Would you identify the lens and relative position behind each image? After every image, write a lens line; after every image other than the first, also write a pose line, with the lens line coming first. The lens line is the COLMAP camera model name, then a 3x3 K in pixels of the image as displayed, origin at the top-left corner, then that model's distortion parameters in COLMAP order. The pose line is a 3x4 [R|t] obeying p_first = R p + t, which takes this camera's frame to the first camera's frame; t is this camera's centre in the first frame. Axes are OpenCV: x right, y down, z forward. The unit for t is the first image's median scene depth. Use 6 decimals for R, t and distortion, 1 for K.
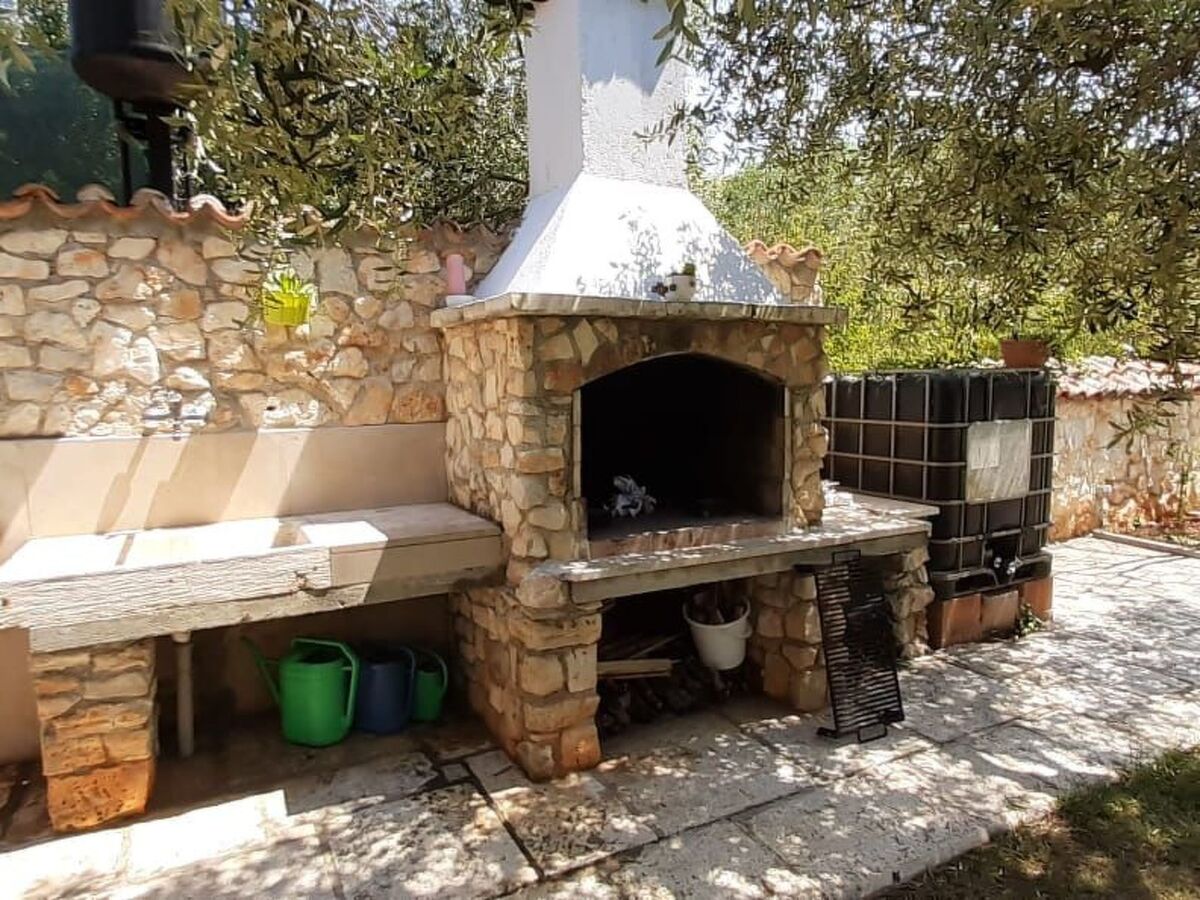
lens RADIAL K [[748.3, 0, 587.7], [0, 748.3, 427.5], [0, 0, 1]] dist [-0.012514, 0.005702]
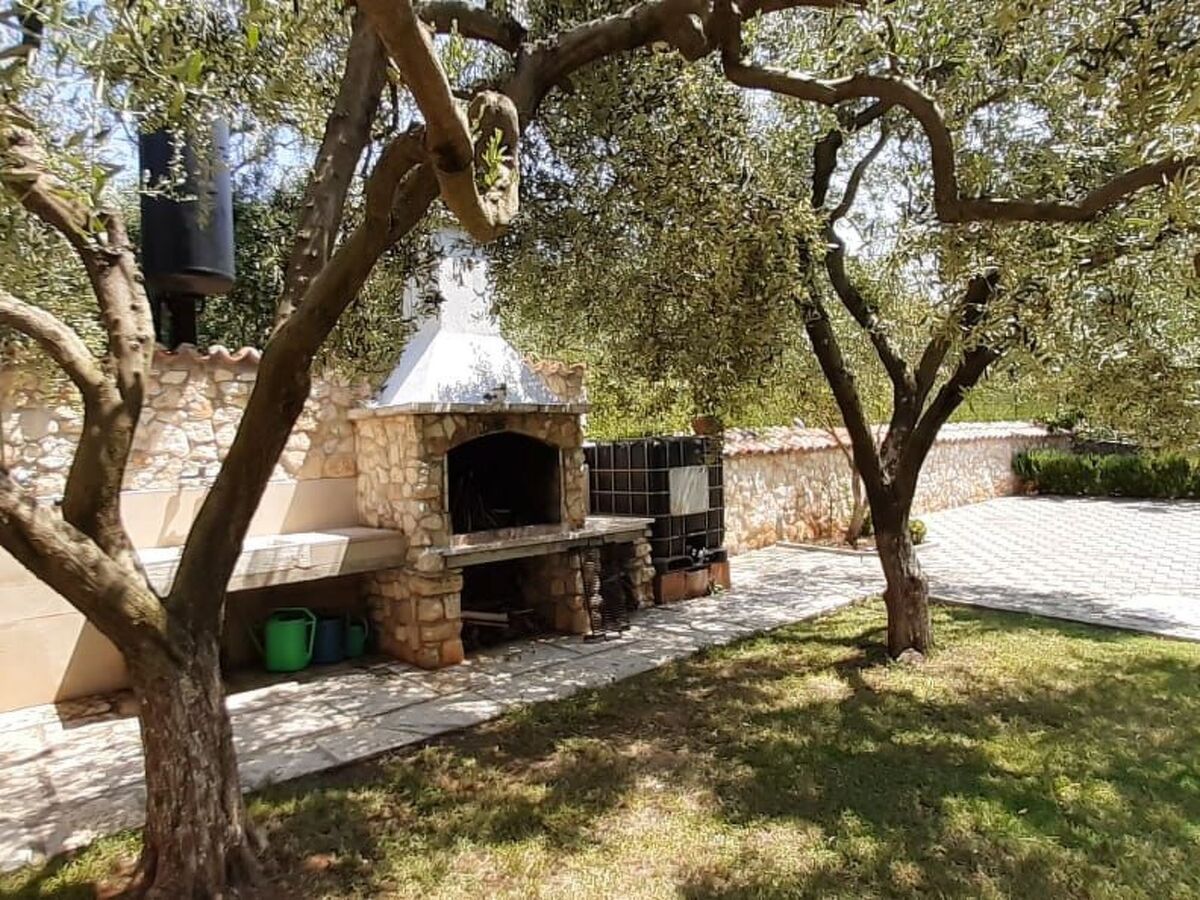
lens RADIAL K [[748.3, 0, 596.7], [0, 748.3, 452.9], [0, 0, 1]] dist [-0.012514, 0.005702]
pose [[0.966612, -0.028965, 0.254601, -0.104131], [0.046004, 0.997063, -0.061224, 0.068087], [-0.252080, 0.070893, 0.965106, -0.744239]]
